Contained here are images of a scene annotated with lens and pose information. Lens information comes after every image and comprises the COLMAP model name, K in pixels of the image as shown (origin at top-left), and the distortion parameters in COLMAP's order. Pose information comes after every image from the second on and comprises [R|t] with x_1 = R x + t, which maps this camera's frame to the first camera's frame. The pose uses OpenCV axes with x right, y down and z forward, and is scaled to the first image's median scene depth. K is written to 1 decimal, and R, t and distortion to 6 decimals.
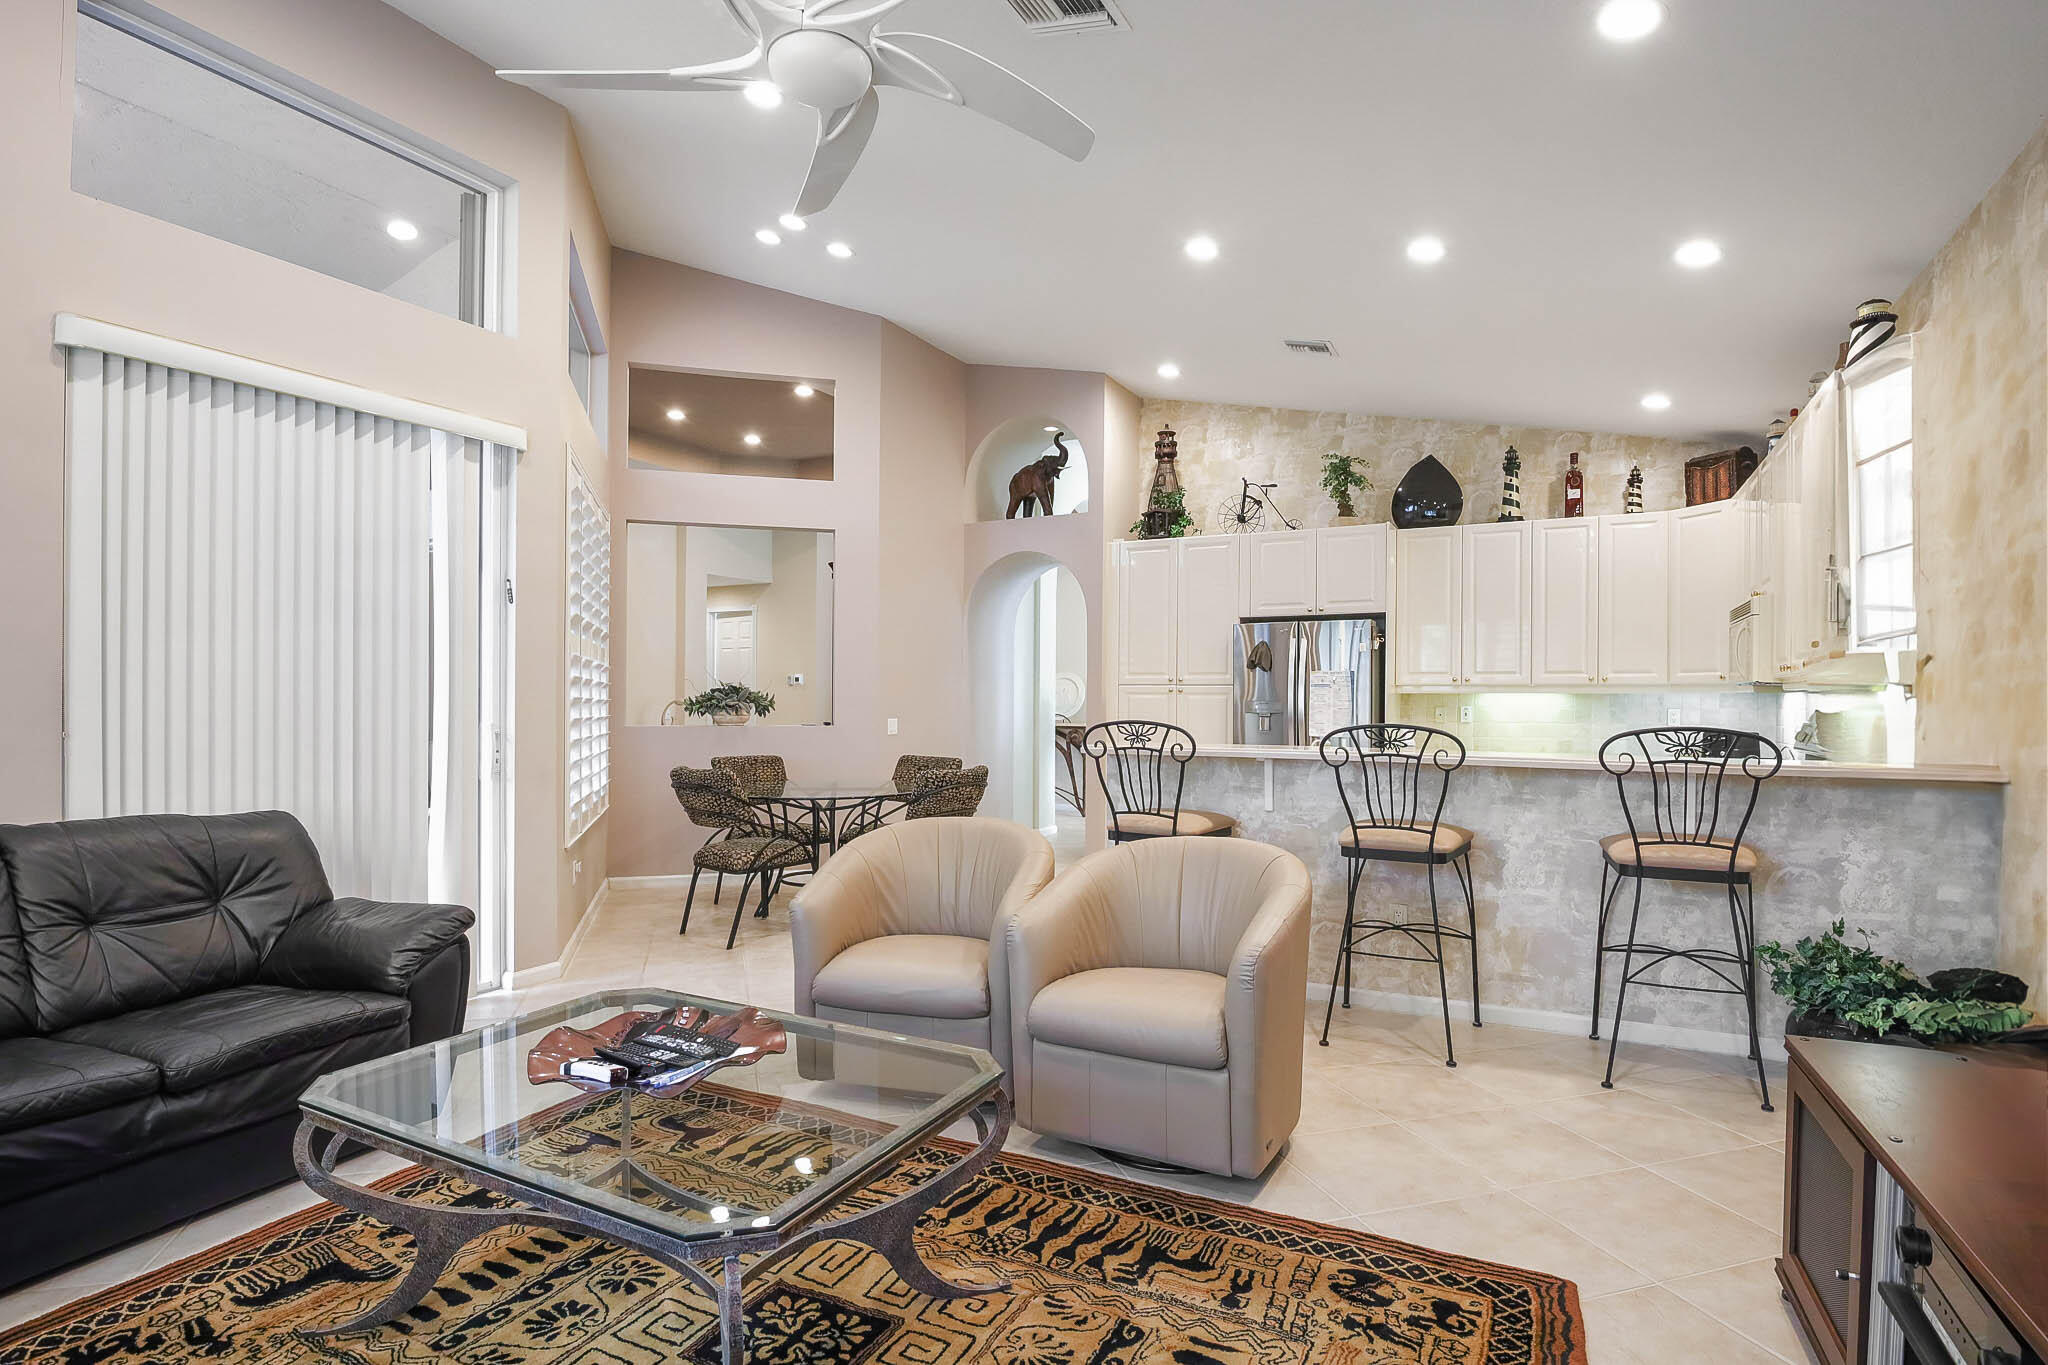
lens RADIAL K [[1035.2, 0, 989.8], [0, 1035.2, 705.8], [0, 0, 1]] dist [0.032321, -0.004408]
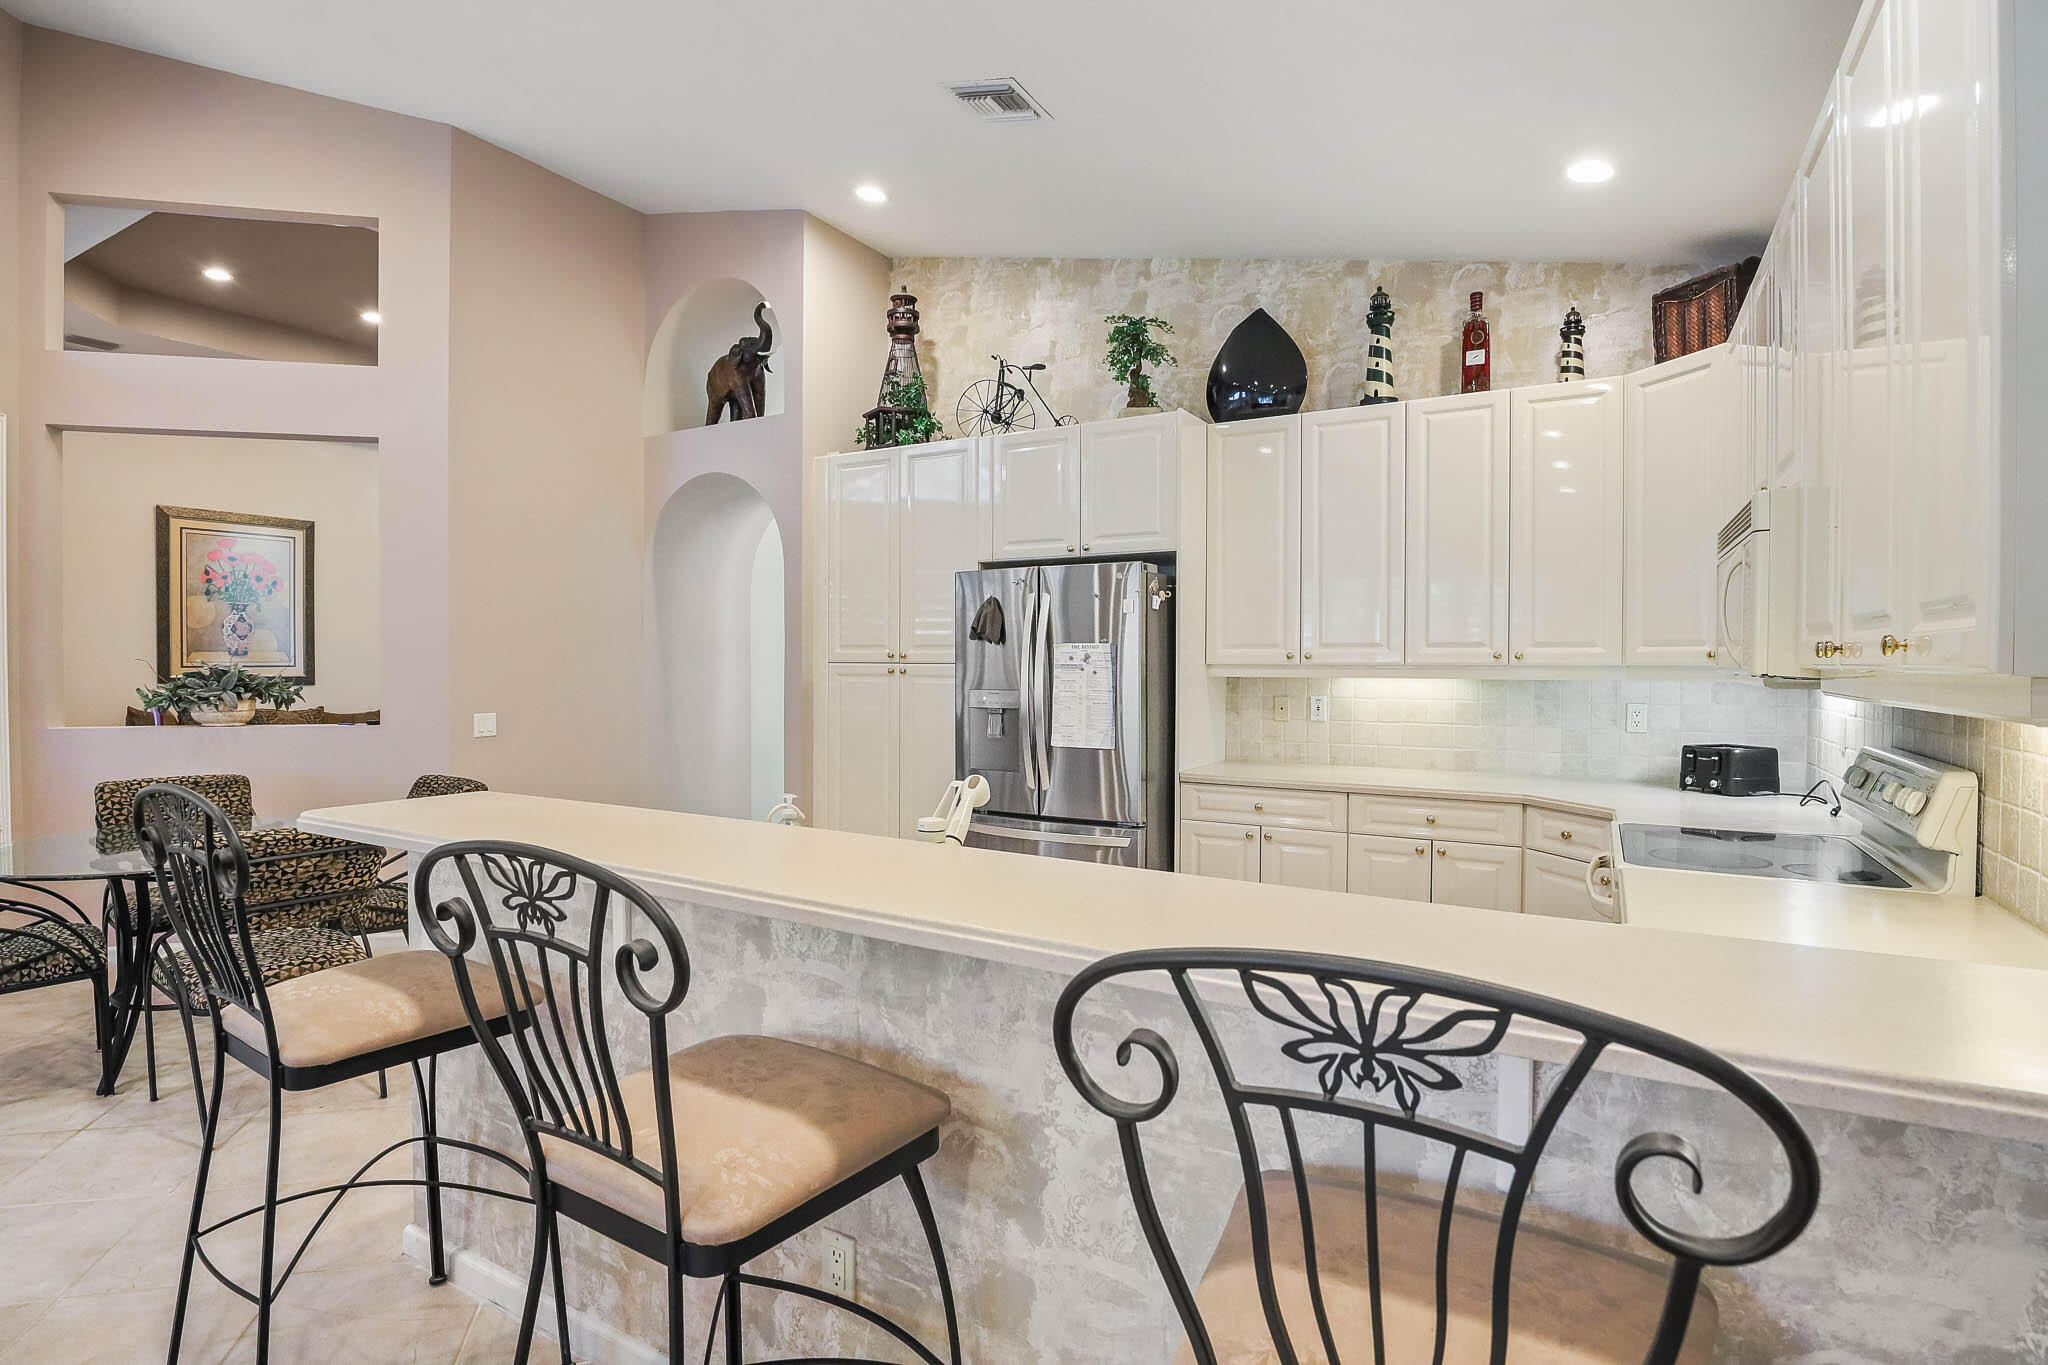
lens RADIAL K [[1035.2, 0, 958.4], [0, 1035.2, 661.0], [0, 0, 1]] dist [0.032321, -0.004408]
pose [[0.998917, -0.003832, -0.046363, 0.269036], [0.003487, 0.999966, -0.007511, -0.017503], [0.046390, 0.007342, 0.998896, 0.352101]]
